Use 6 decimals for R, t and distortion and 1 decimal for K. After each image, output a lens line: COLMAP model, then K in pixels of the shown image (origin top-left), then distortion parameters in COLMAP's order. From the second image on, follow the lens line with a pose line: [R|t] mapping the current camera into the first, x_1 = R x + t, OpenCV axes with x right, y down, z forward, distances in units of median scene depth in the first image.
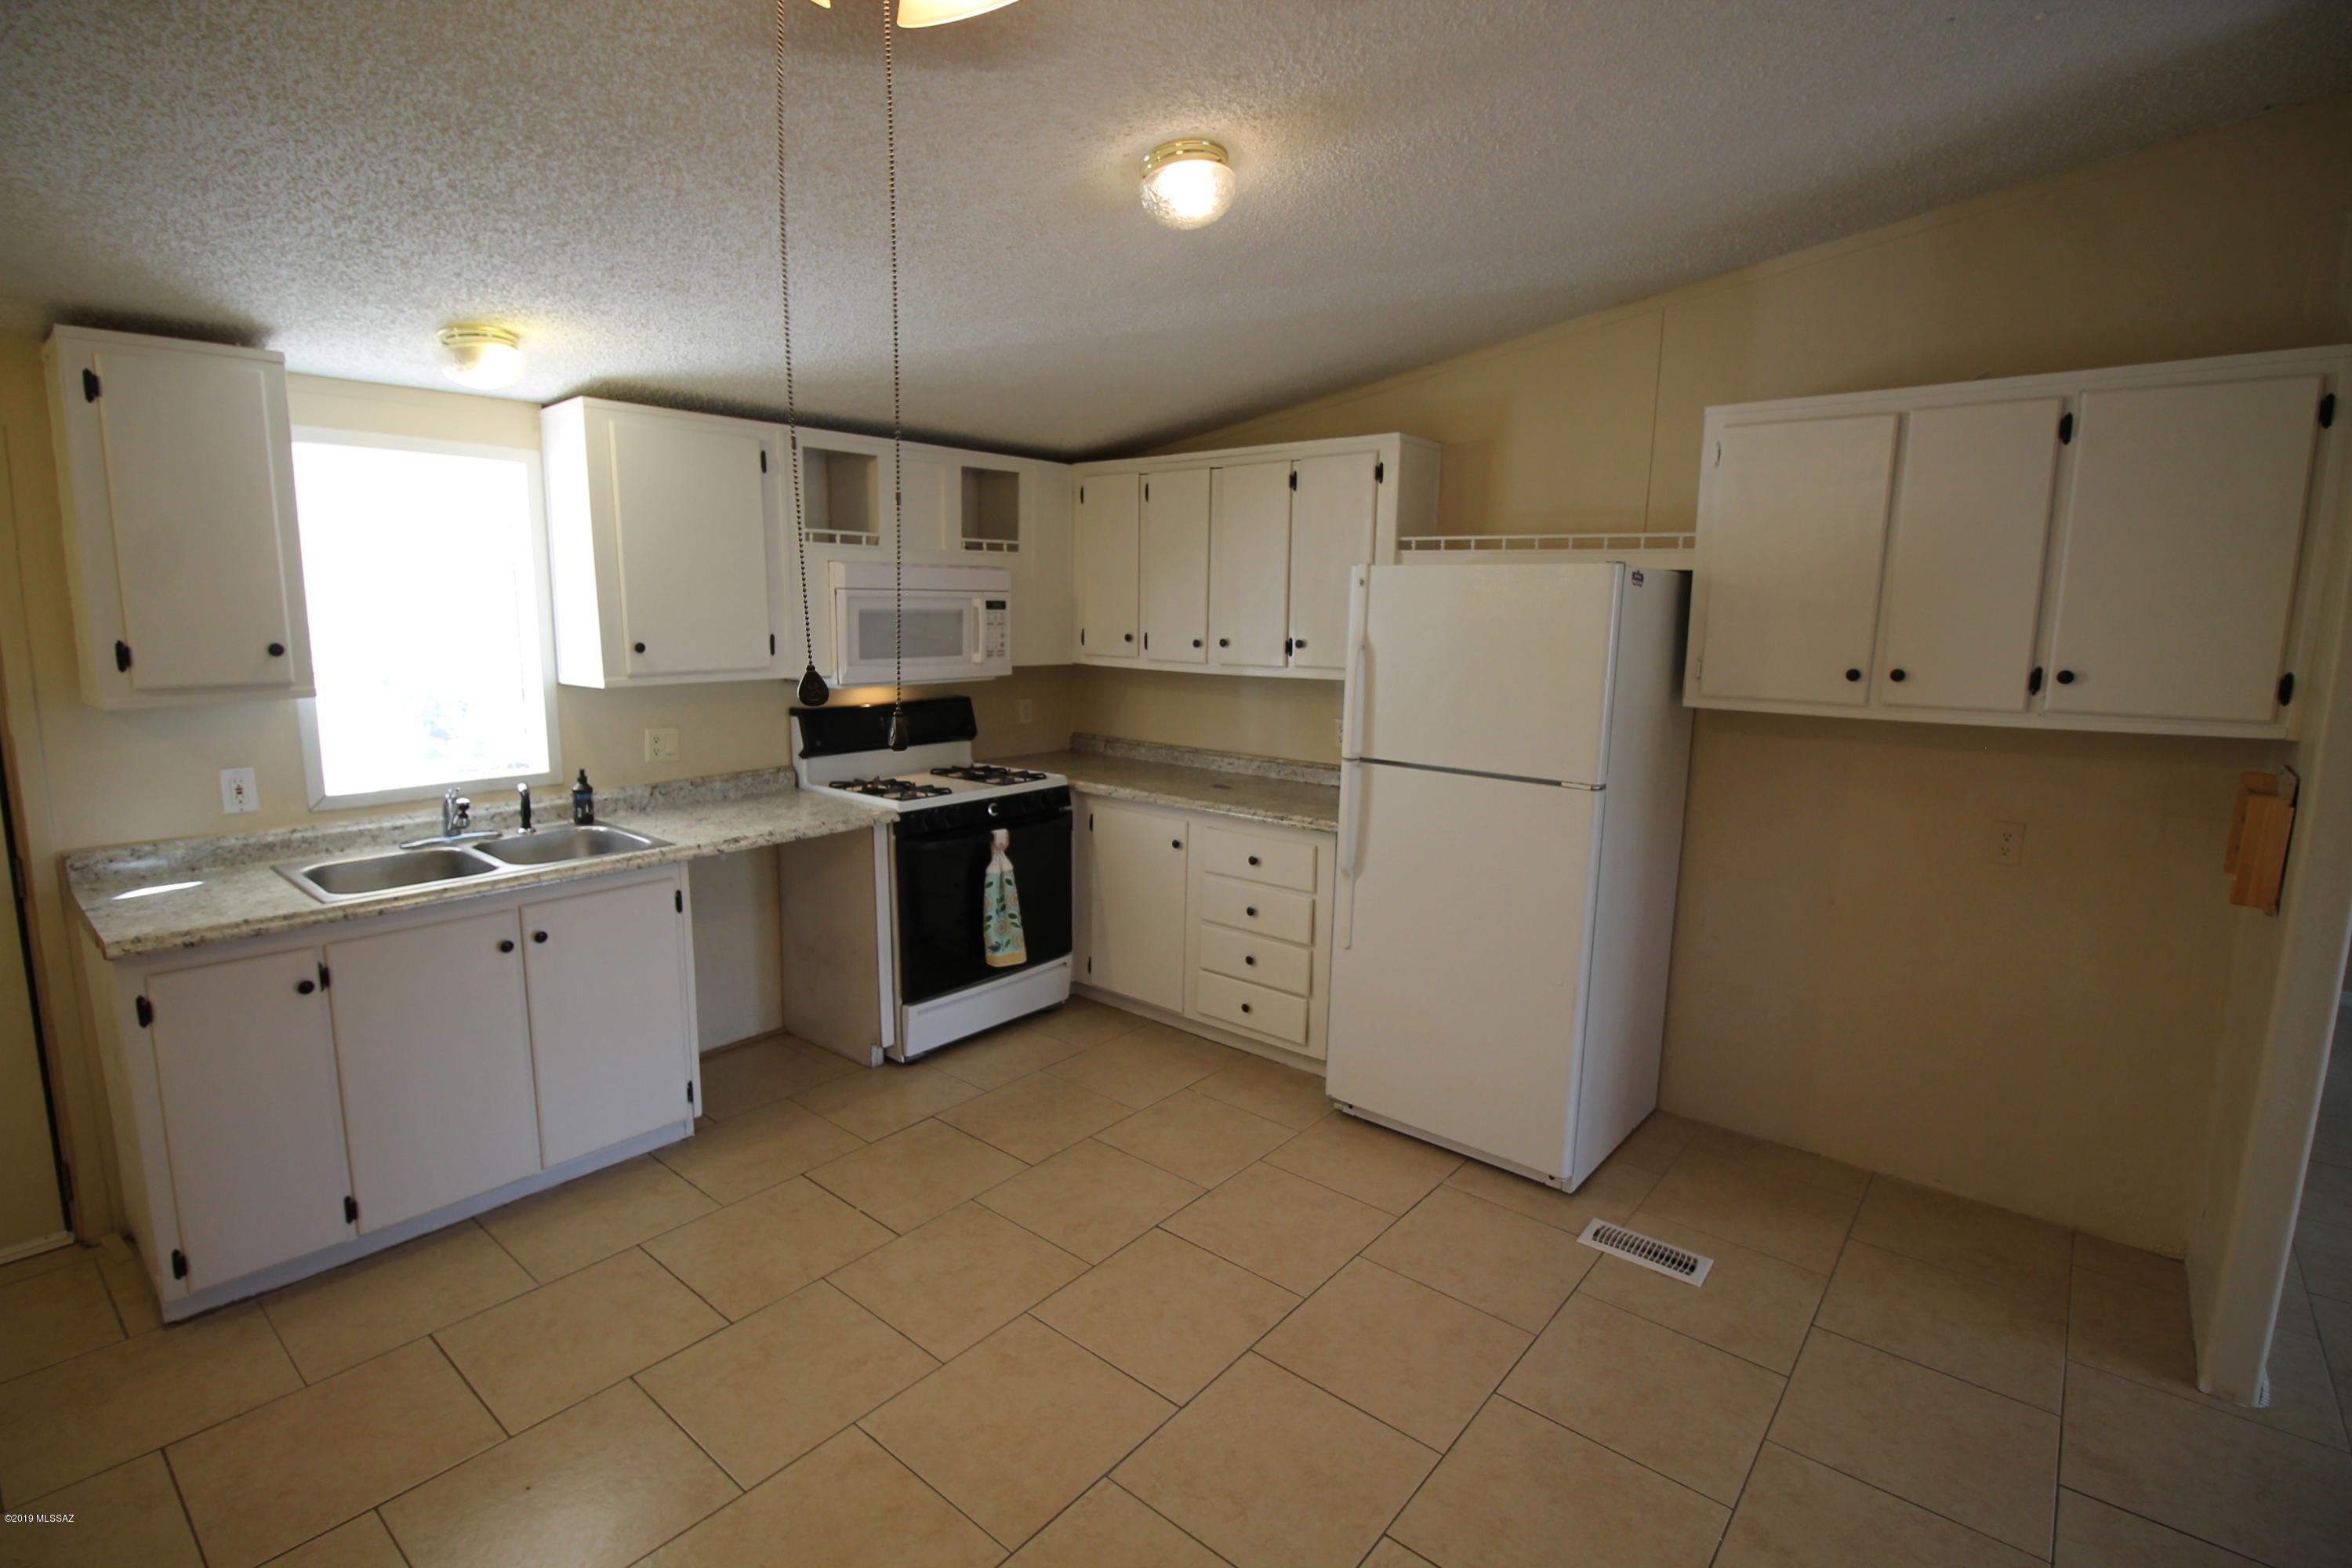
lens RADIAL K [[1100.0, 0, 1158.0], [0, 1100.0, 776.2], [0, 0, 1]] dist [-0.003934, -0.010952]
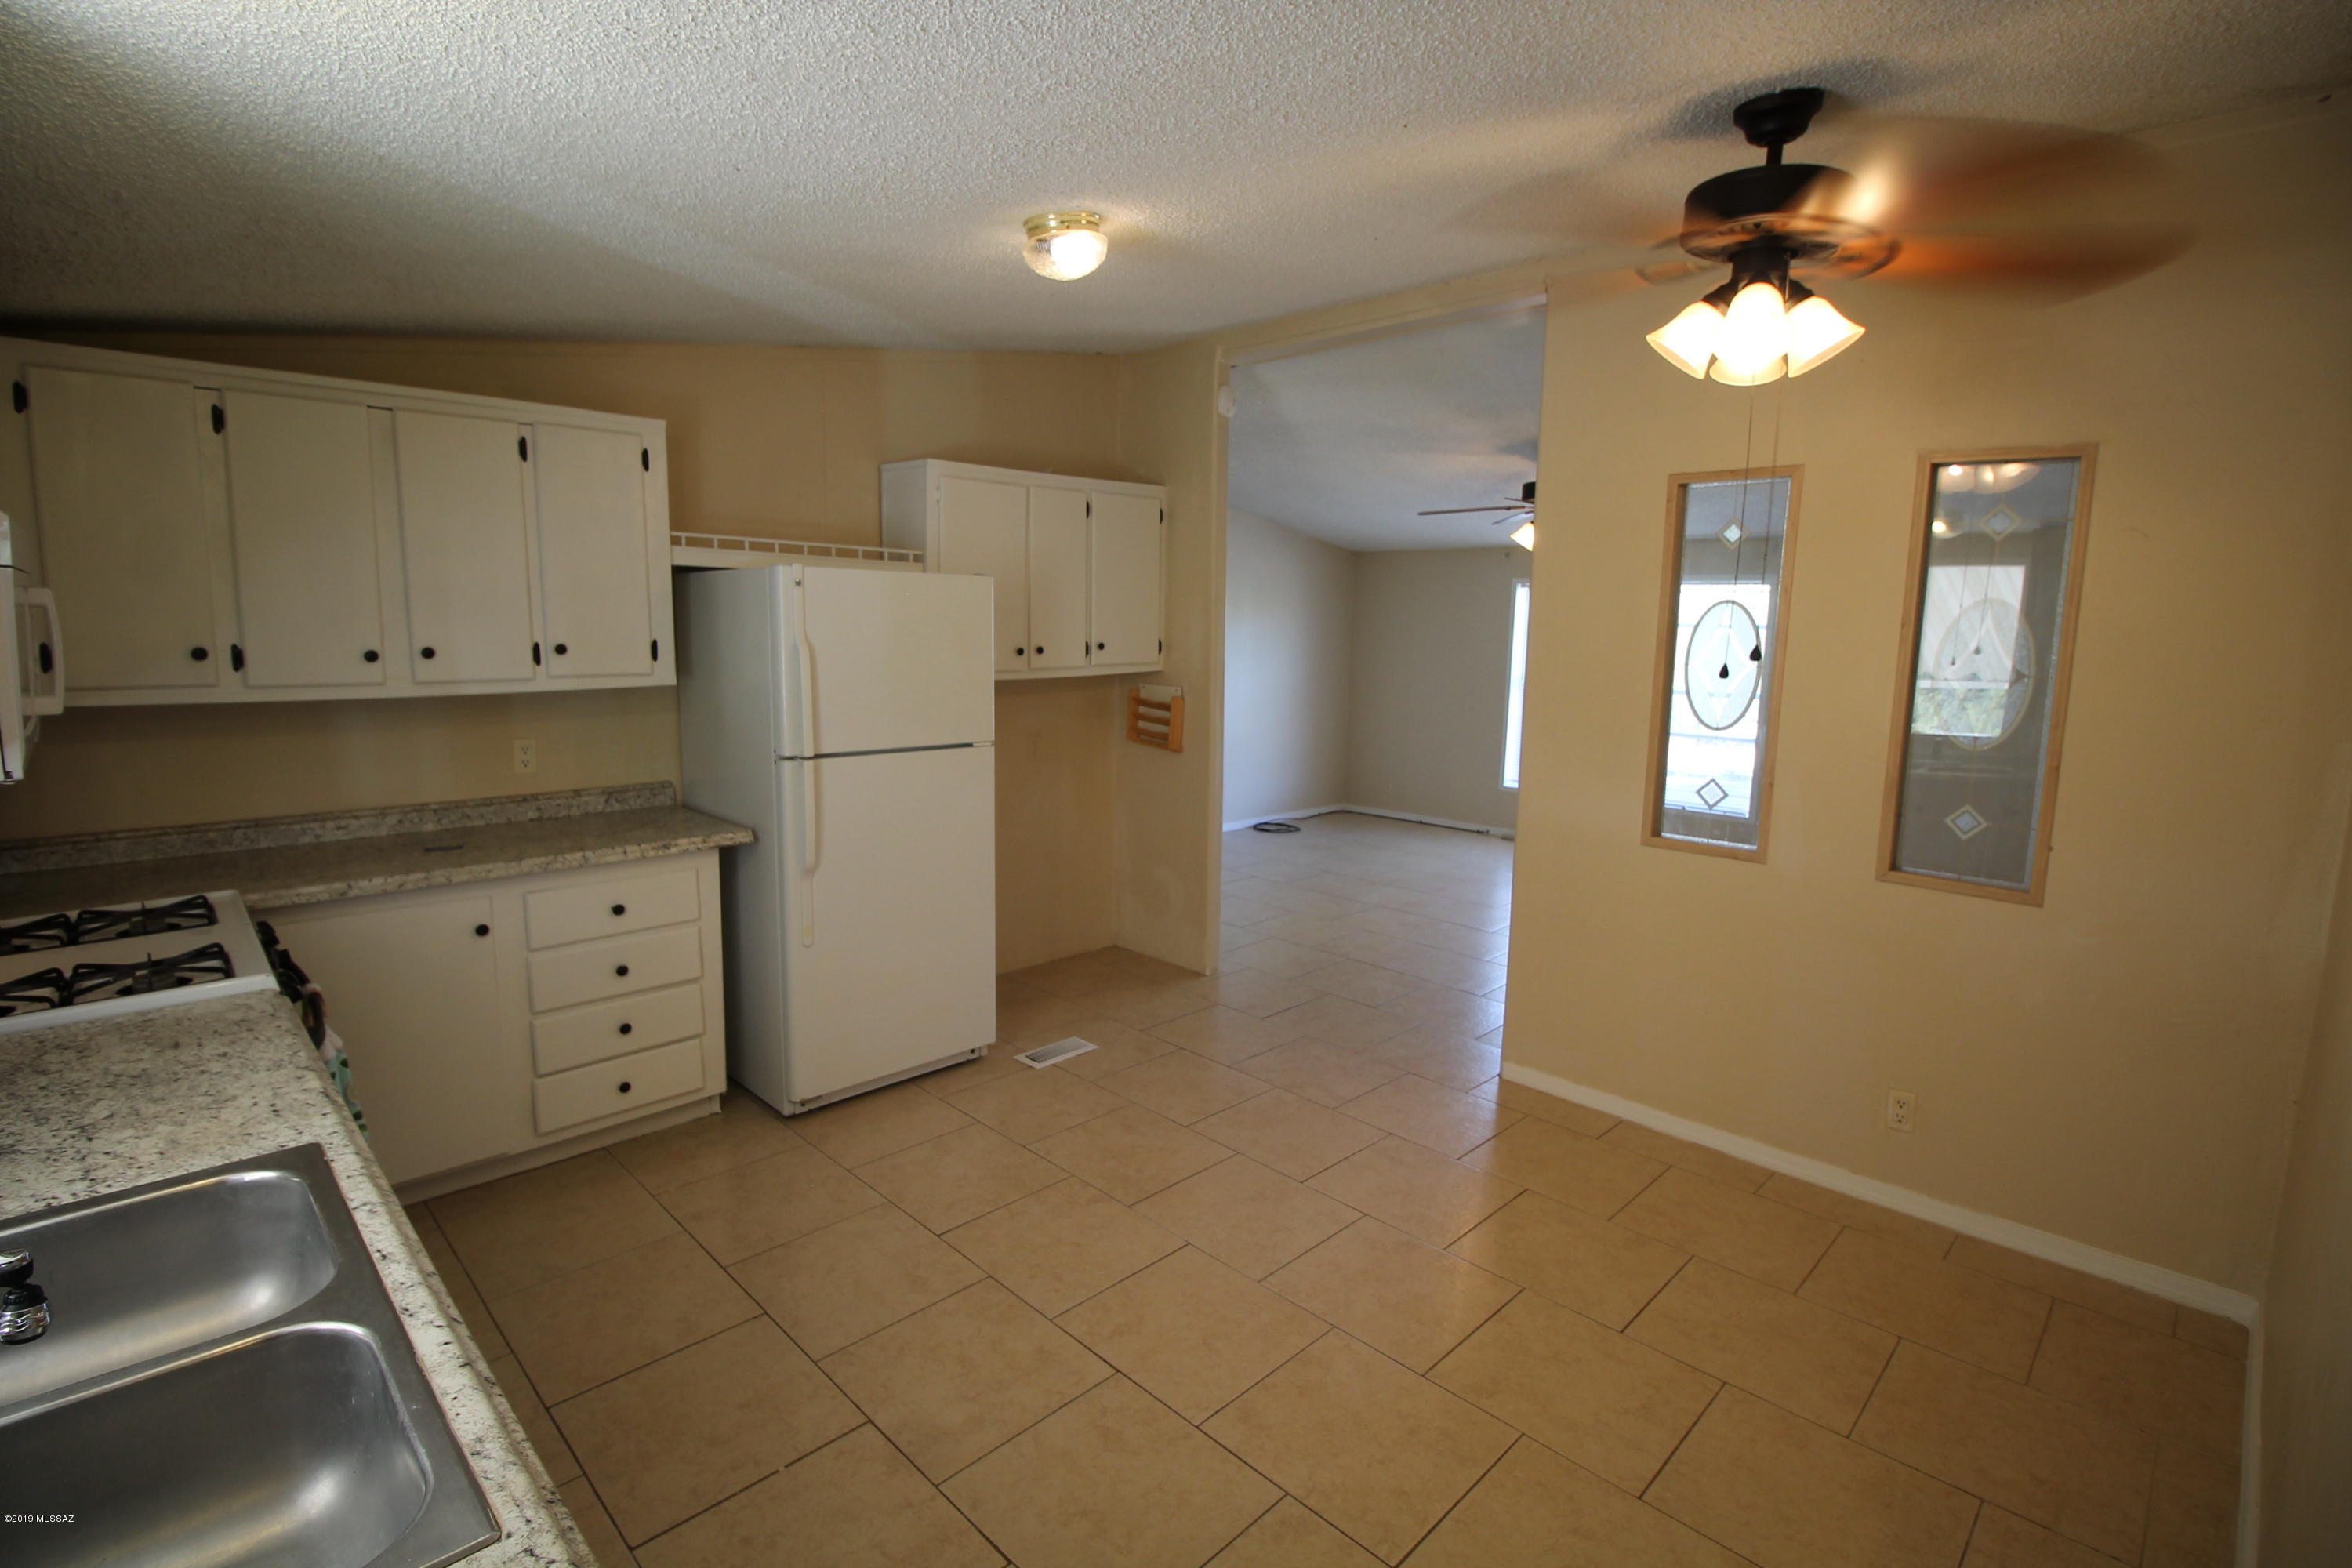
lens RADIAL K [[1100.0, 0, 1162.1], [0, 1100.0, 777.4], [0, 0, 1]] dist [-0.003934, -0.010952]
pose [[0.084254, -0.153616, 0.984532, -0.708559], [0.139741, 0.980103, 0.140966, -0.084363], [-0.986597, 0.125702, 0.104044, 0.511635]]
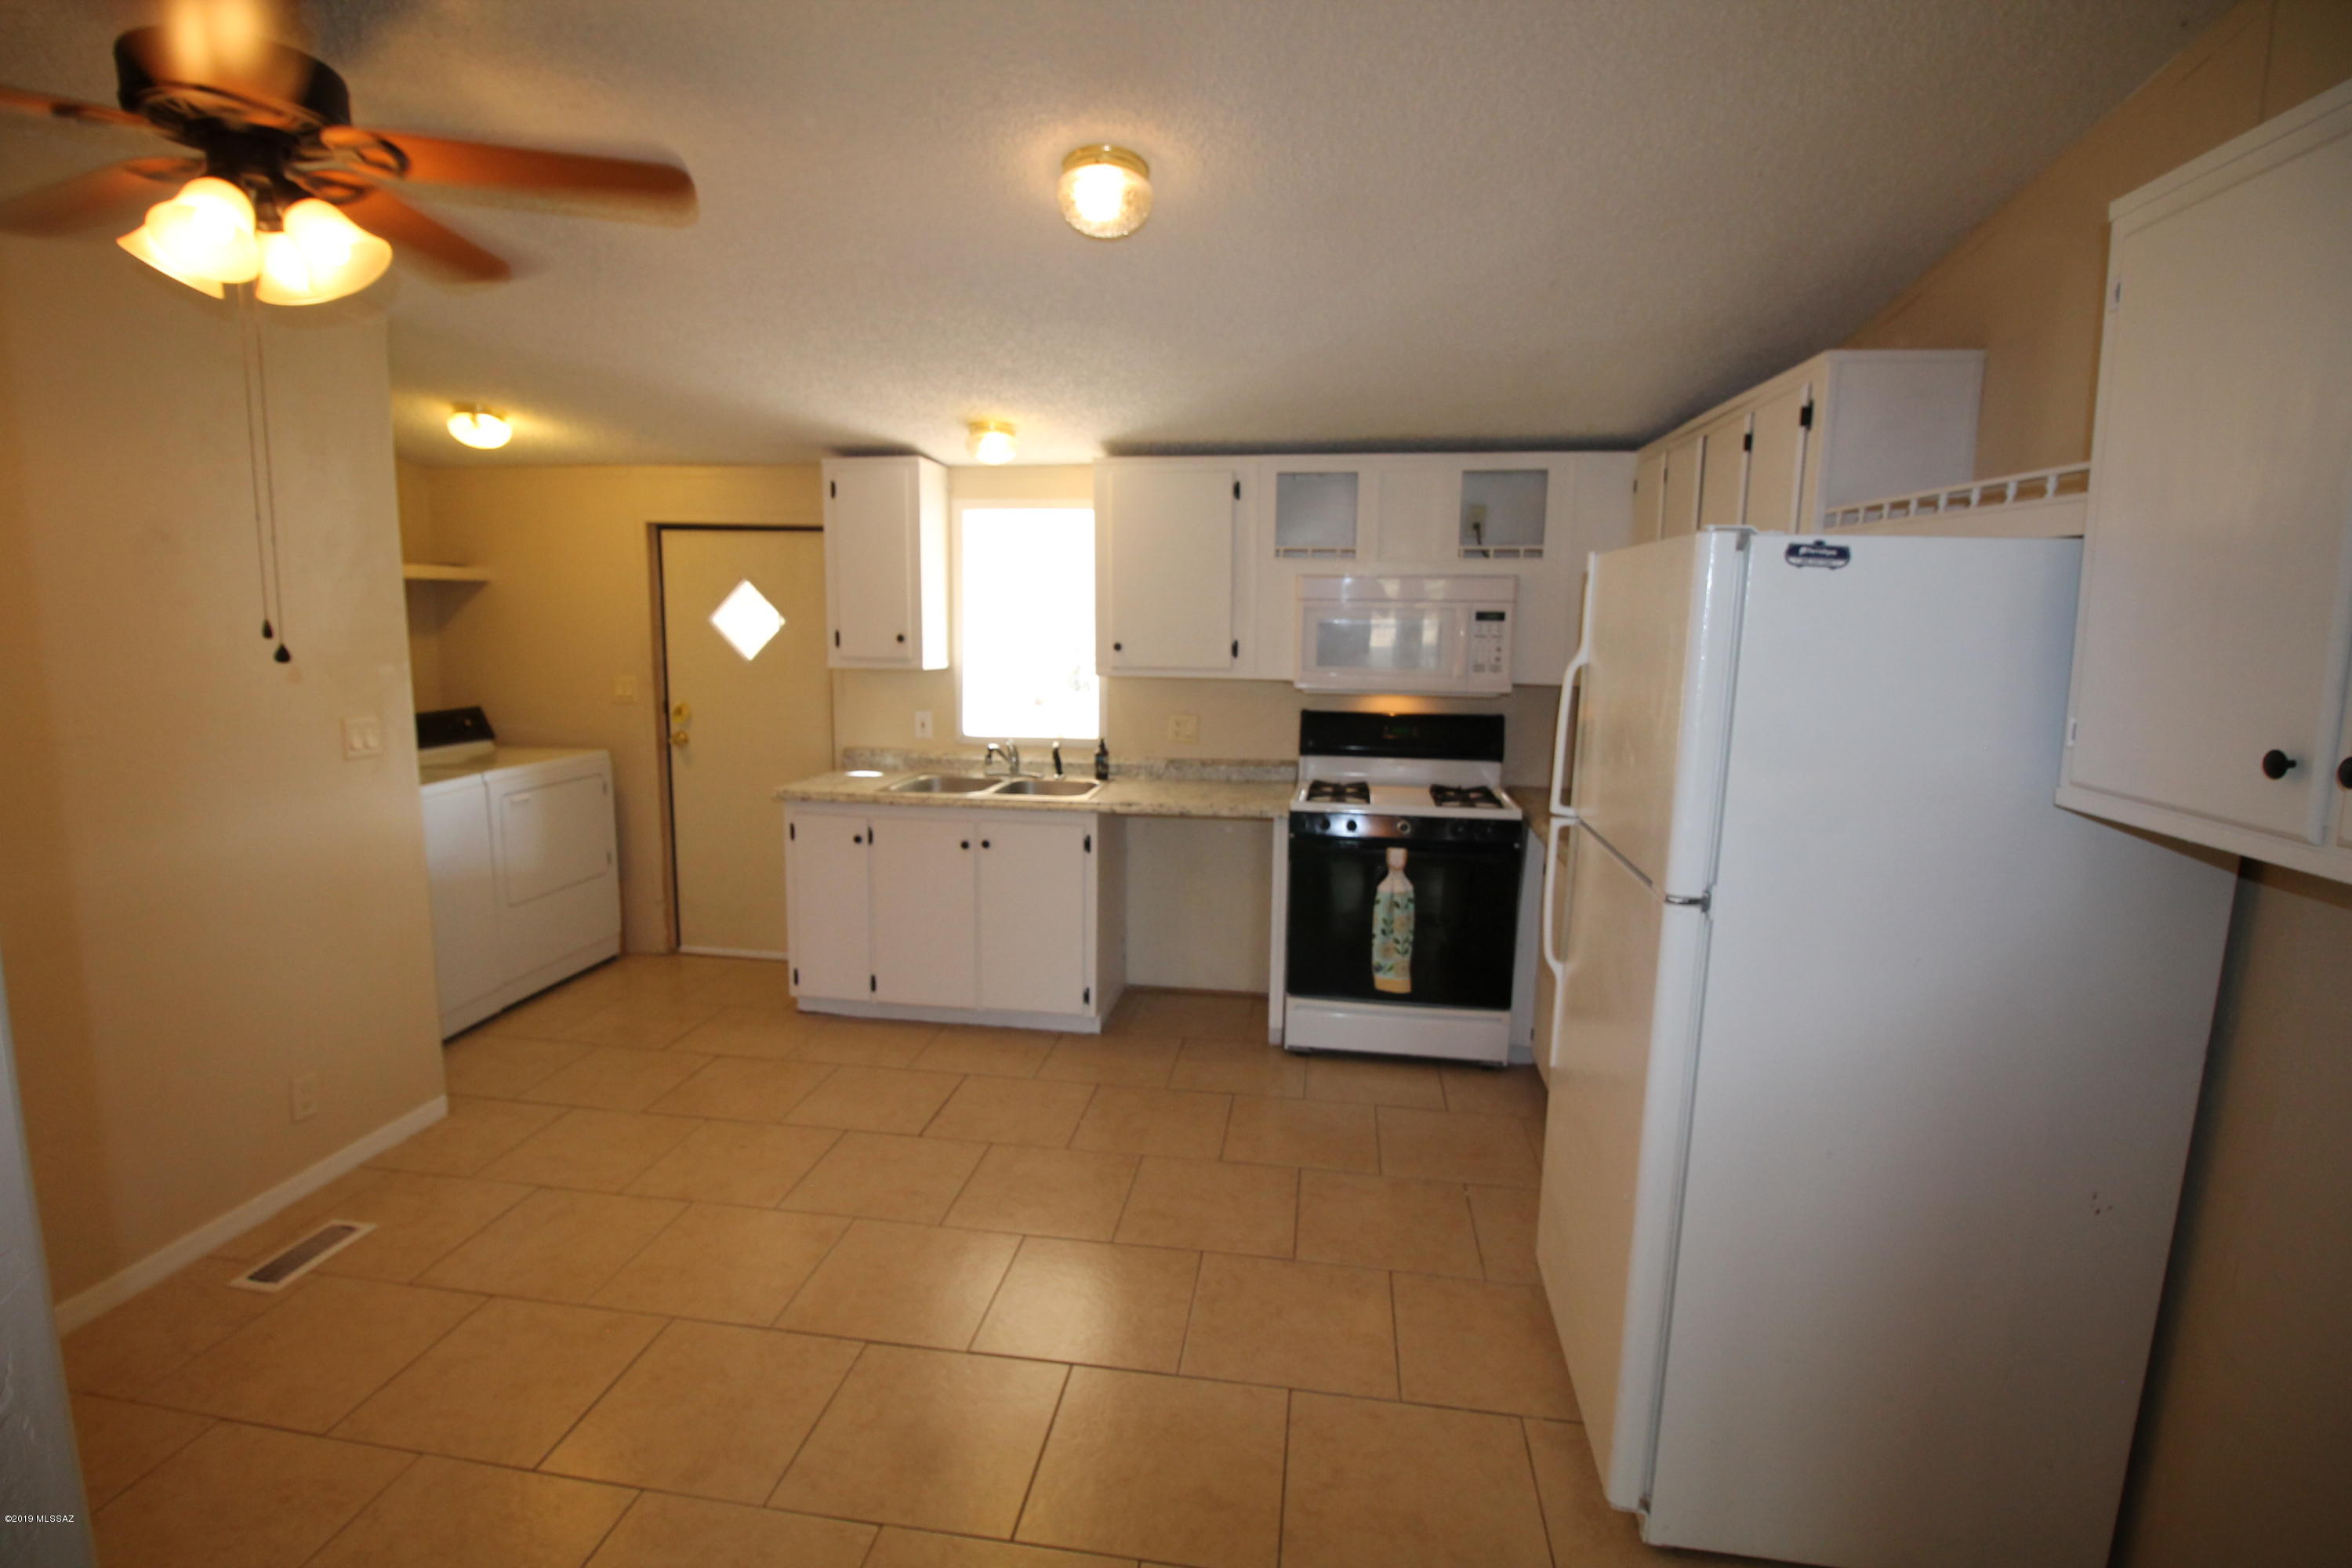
lens RADIAL K [[1100.0, 0, 1159.6], [0, 1100.0, 775.4], [0, 0, 1]] dist [-0.003934, -0.010952]
pose [[0.521288, 0.119497, -0.844973, 0.587962], [-0.140383, 0.988666, 0.053212, -0.038840], [0.841755, 0.090880, 0.532155, 0.331038]]
